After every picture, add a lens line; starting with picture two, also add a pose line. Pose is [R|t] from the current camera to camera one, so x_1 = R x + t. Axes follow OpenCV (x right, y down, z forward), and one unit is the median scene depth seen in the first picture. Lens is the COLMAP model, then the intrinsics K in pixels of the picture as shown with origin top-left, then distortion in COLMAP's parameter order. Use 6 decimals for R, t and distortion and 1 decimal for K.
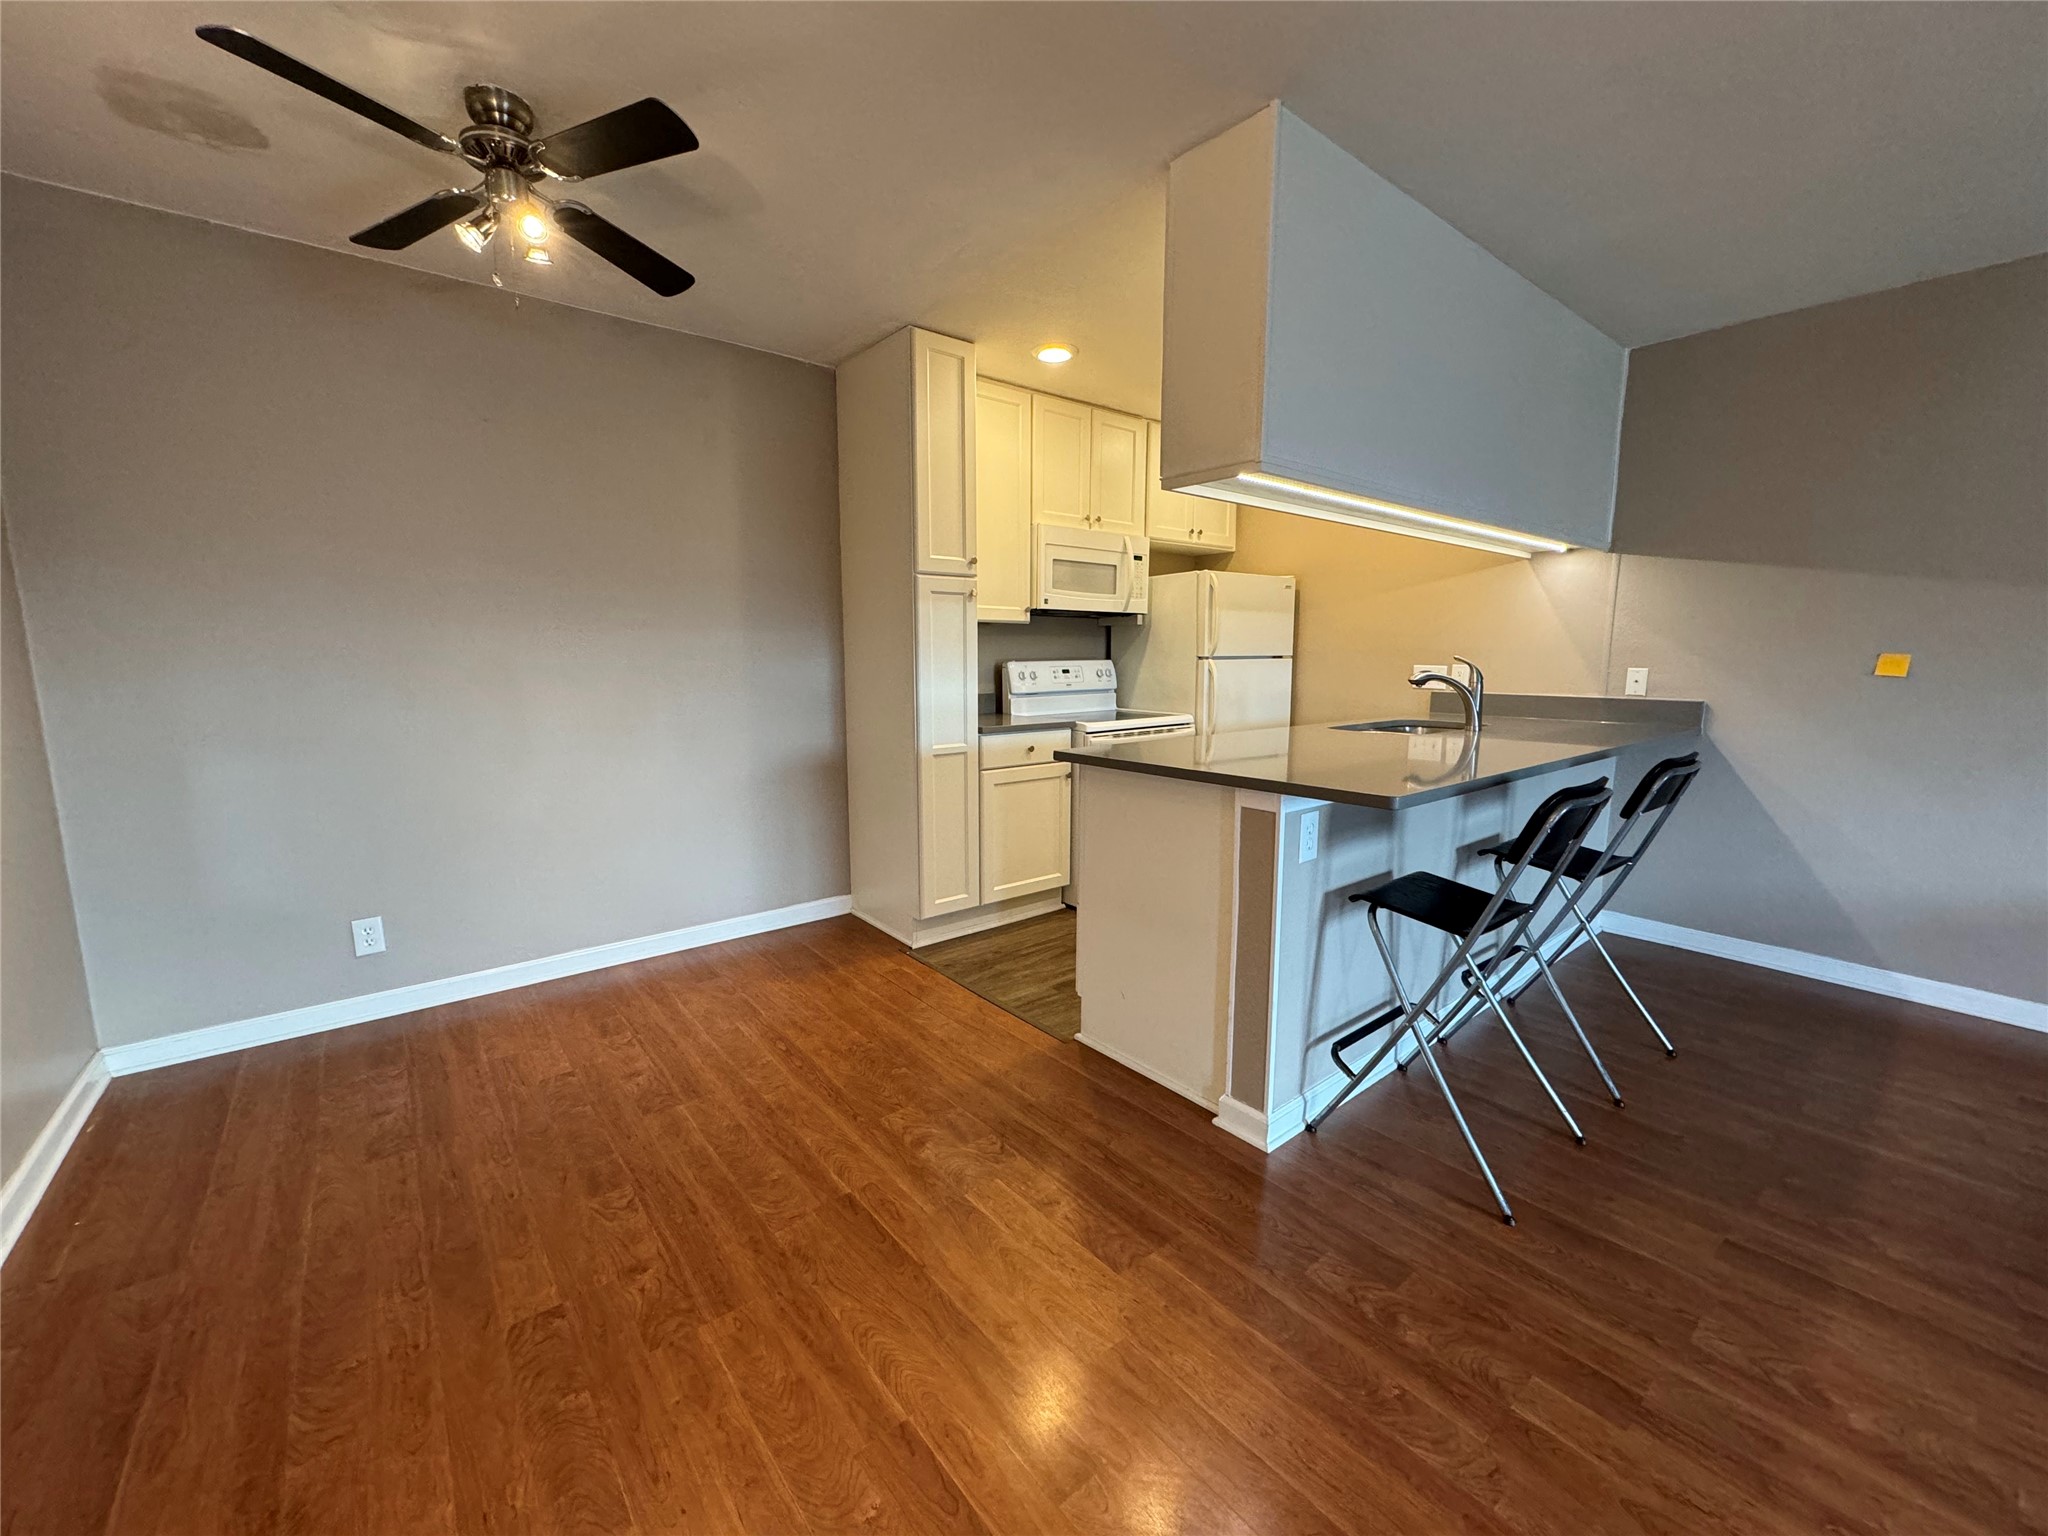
lens RADIAL K [[812.8, 0, 1024.0], [0, 812.8, 768.0], [0, 0, 1]] dist [-0.001649, 0.000351]
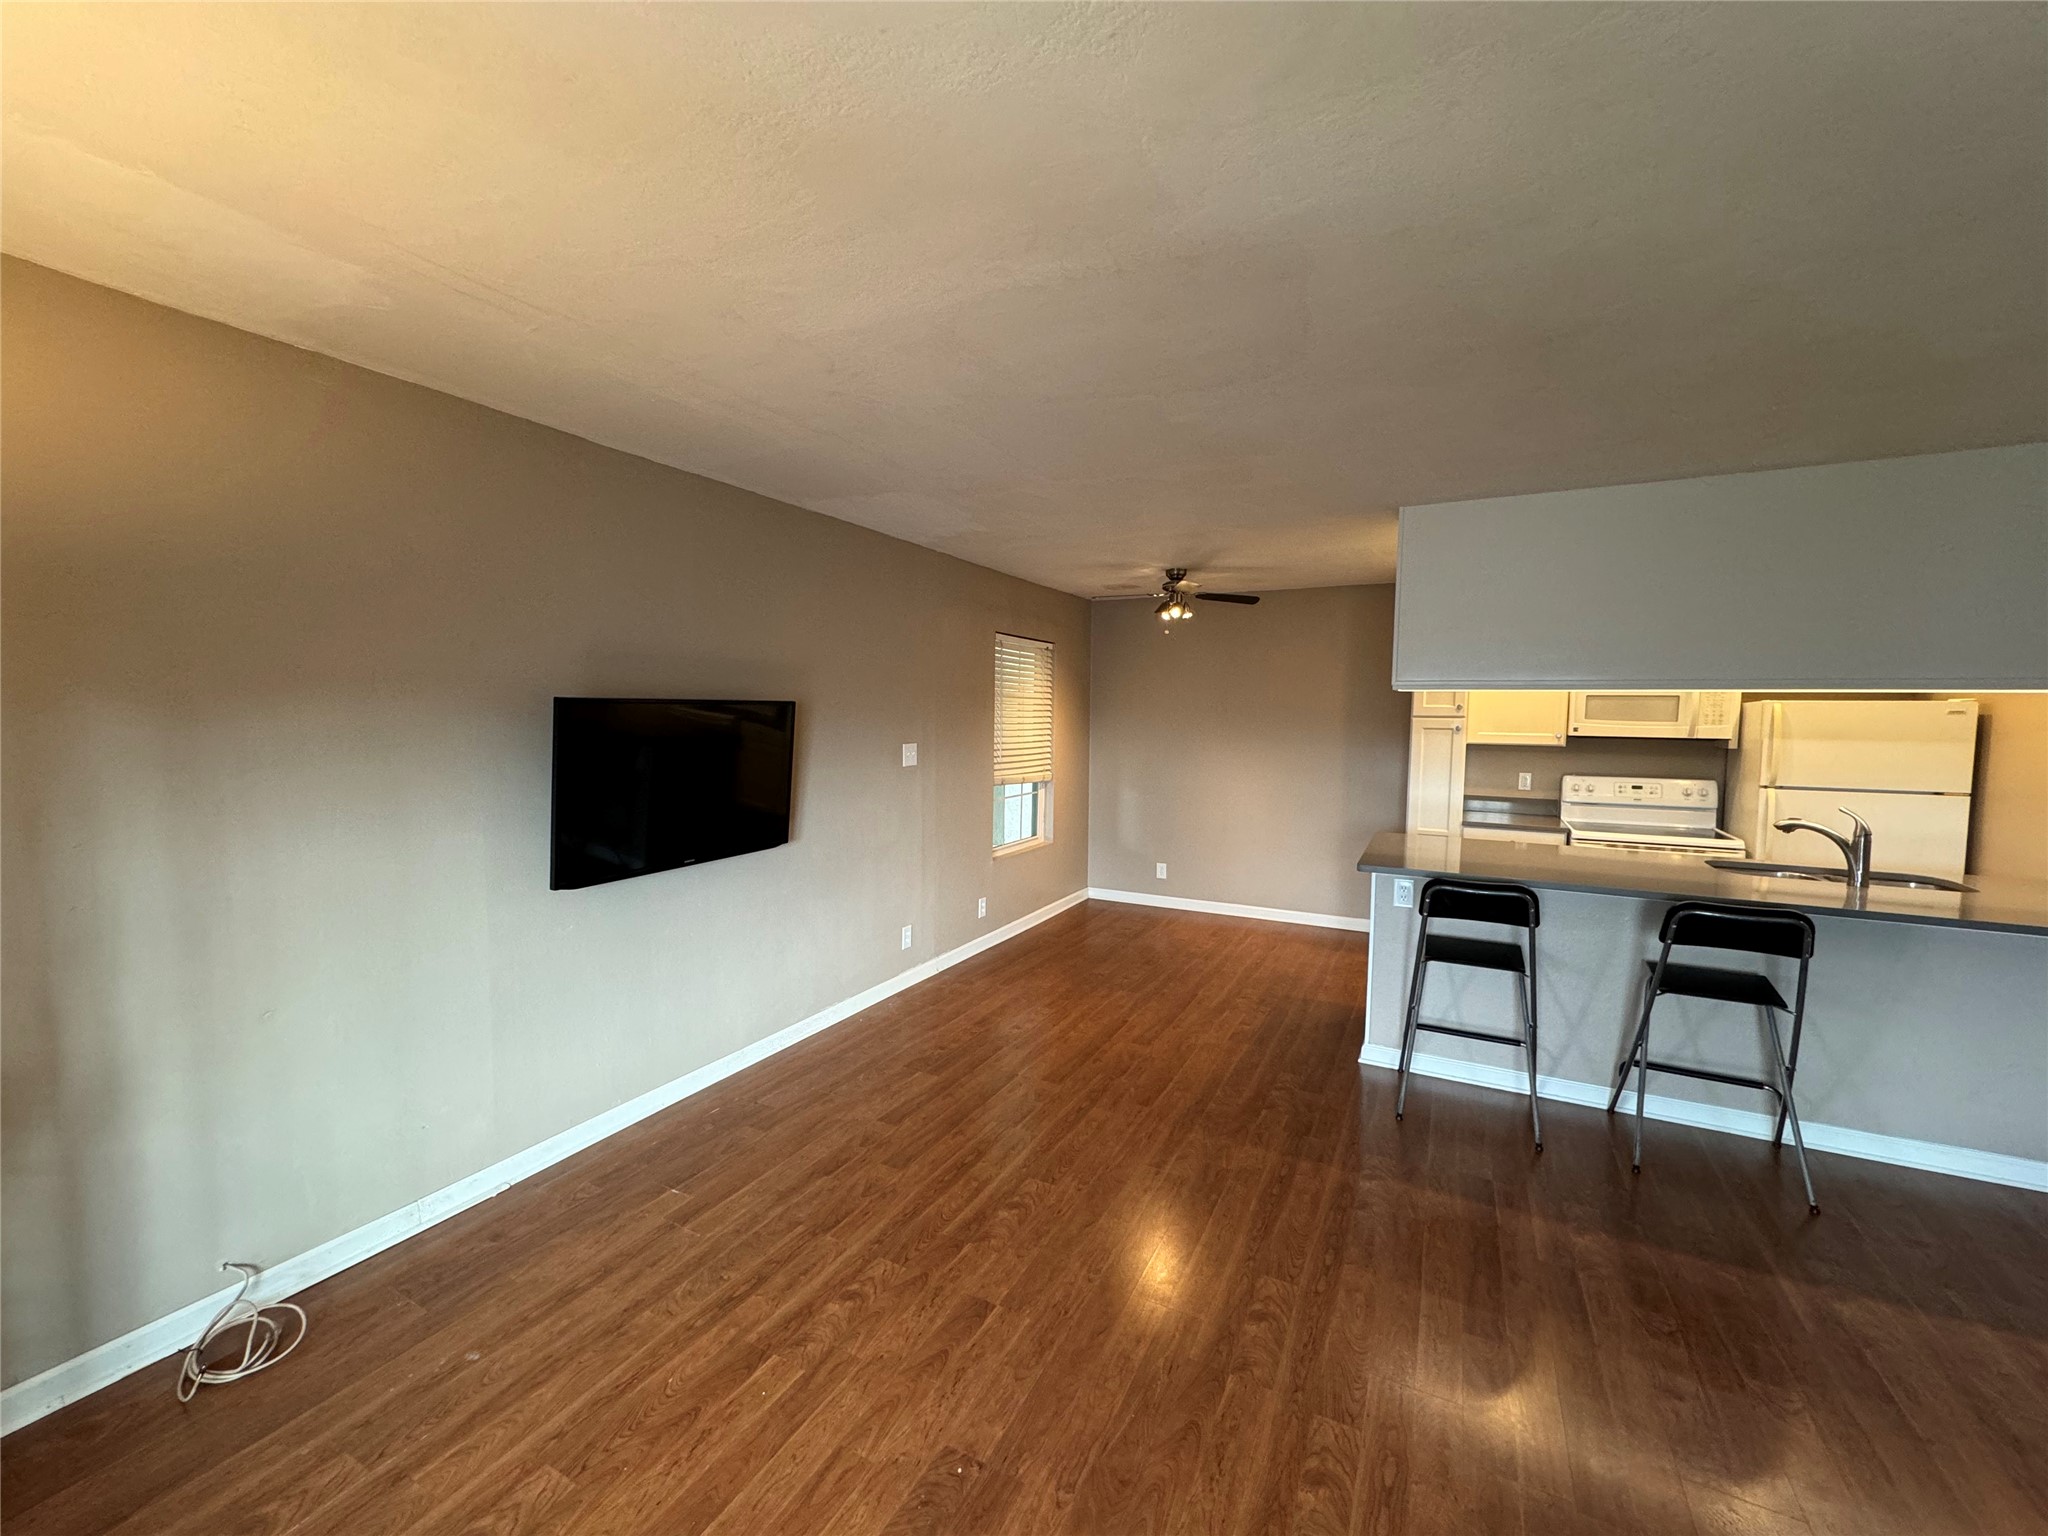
lens RADIAL K [[812.8, 0, 1024.0], [0, 812.8, 768.0], [0, 0, 1]] dist [-0.001649, 0.000351]
pose [[0.392065, 0.069137, -0.917336, 1.384498], [-0.141262, 0.989870, 0.014229, -0.078146], [0.909027, 0.124006, 0.397860, -0.402951]]
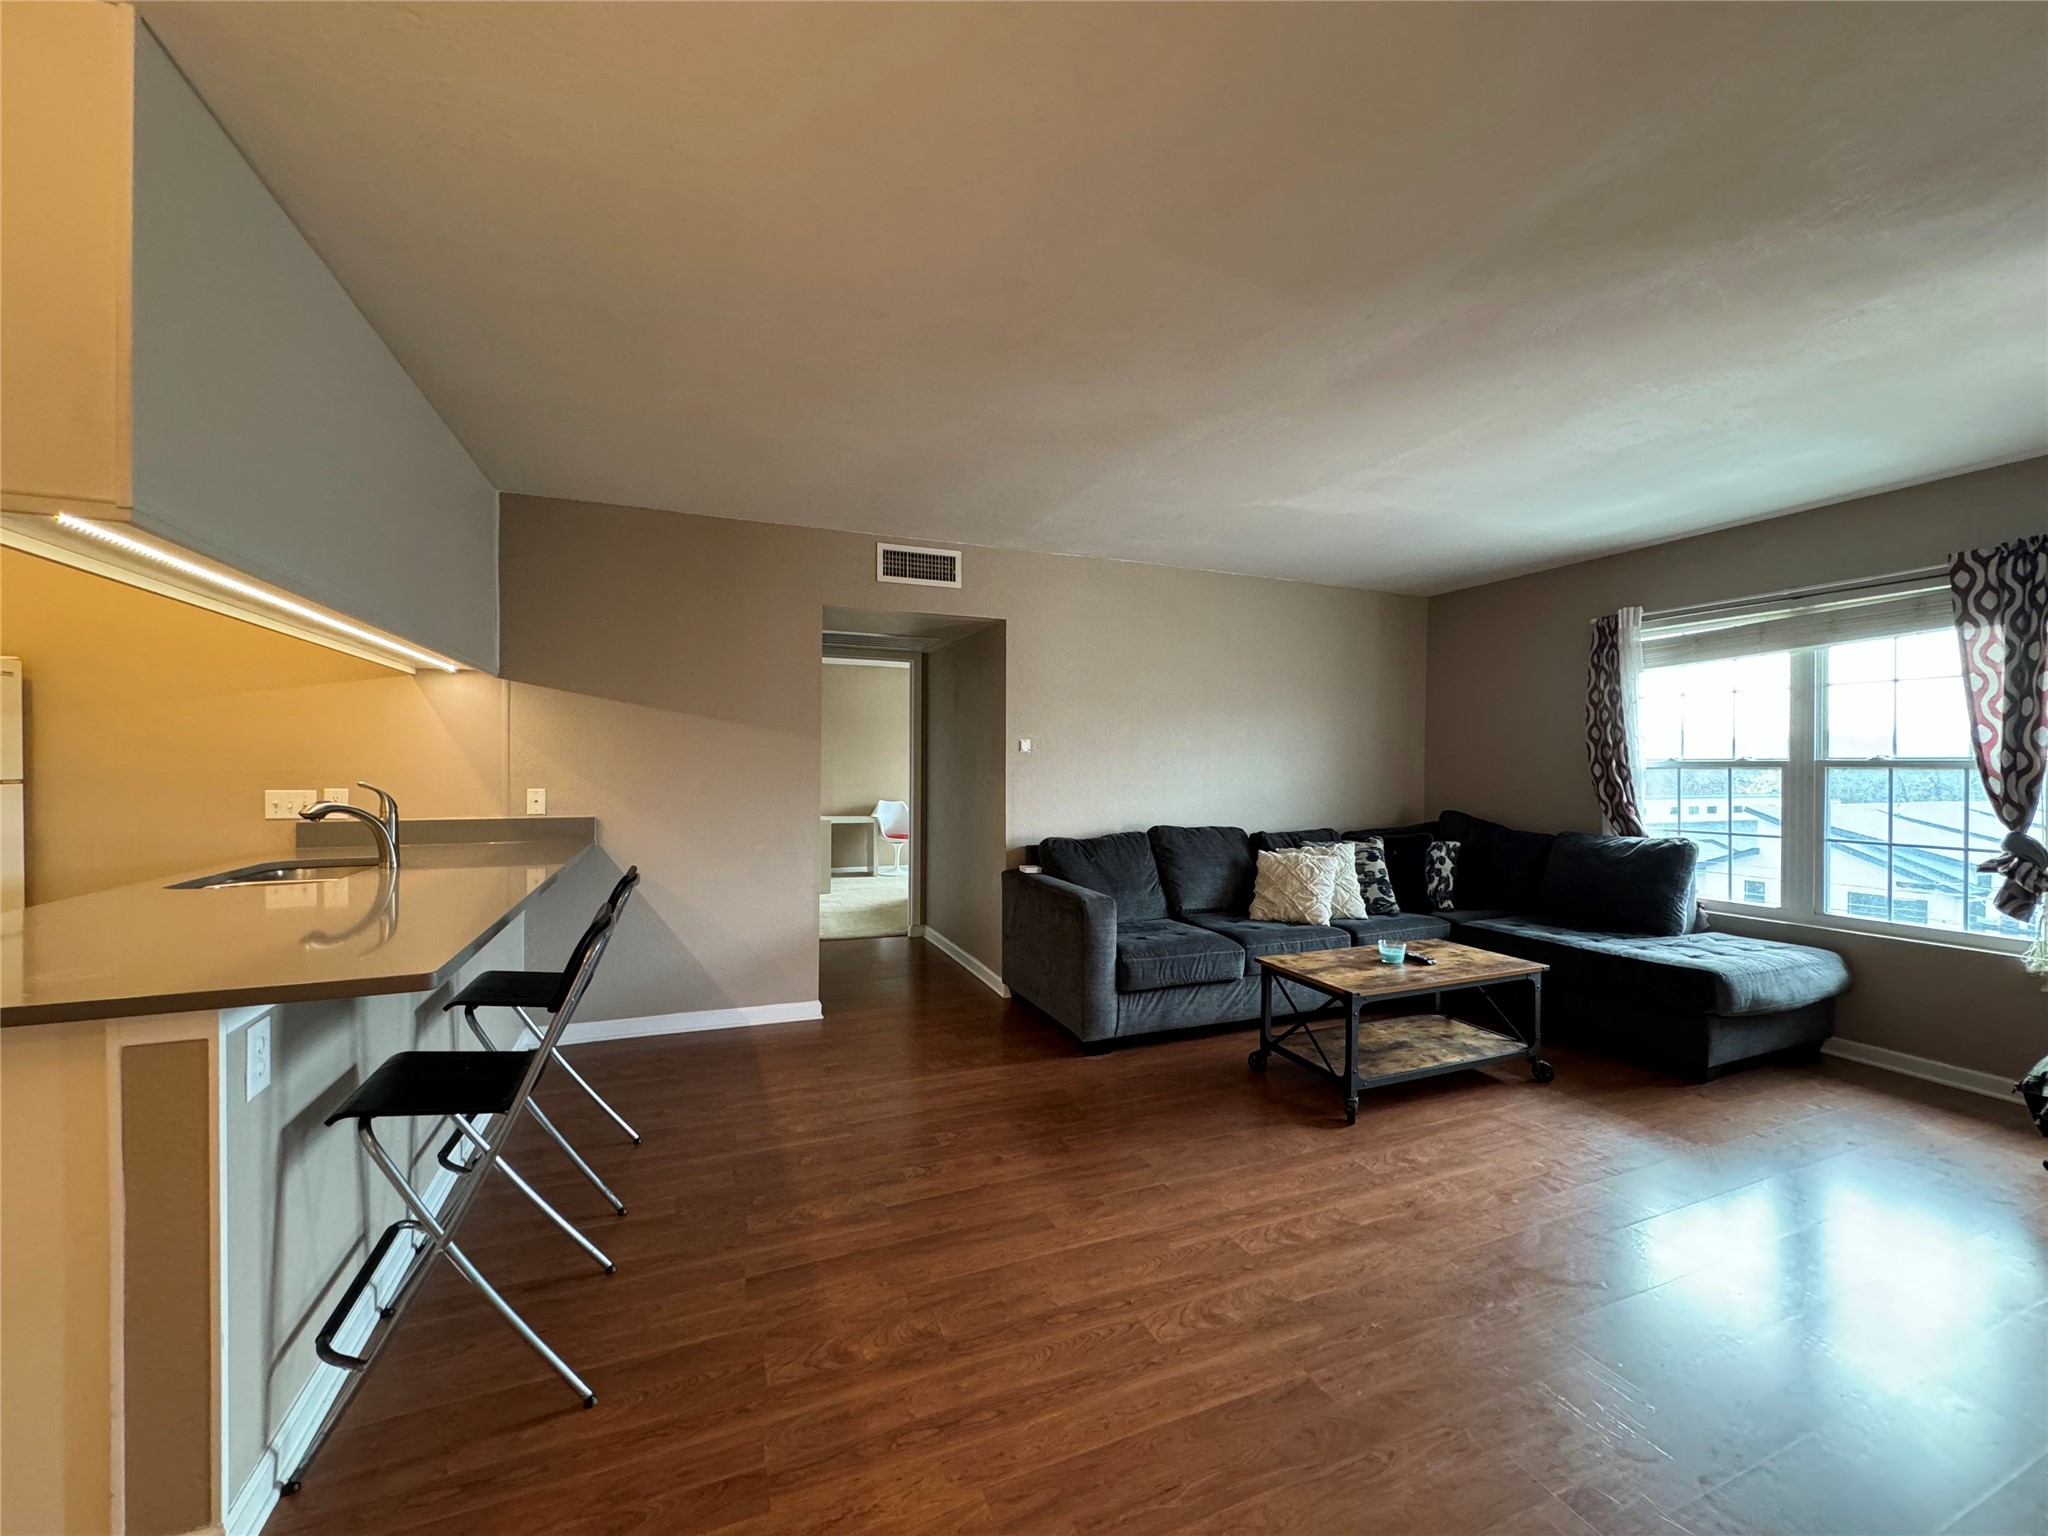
lens RADIAL K [[812.8, 0, 1024.0], [0, 812.8, 768.0], [0, 0, 1]] dist [-0.001649, 0.000351]
pose [[0.290283, -0.004807, 0.956929, -0.102930], [0.130366, 0.990863, -0.034569, -0.043838], [-0.948019, 0.134786, 0.288257, 0.130132]]
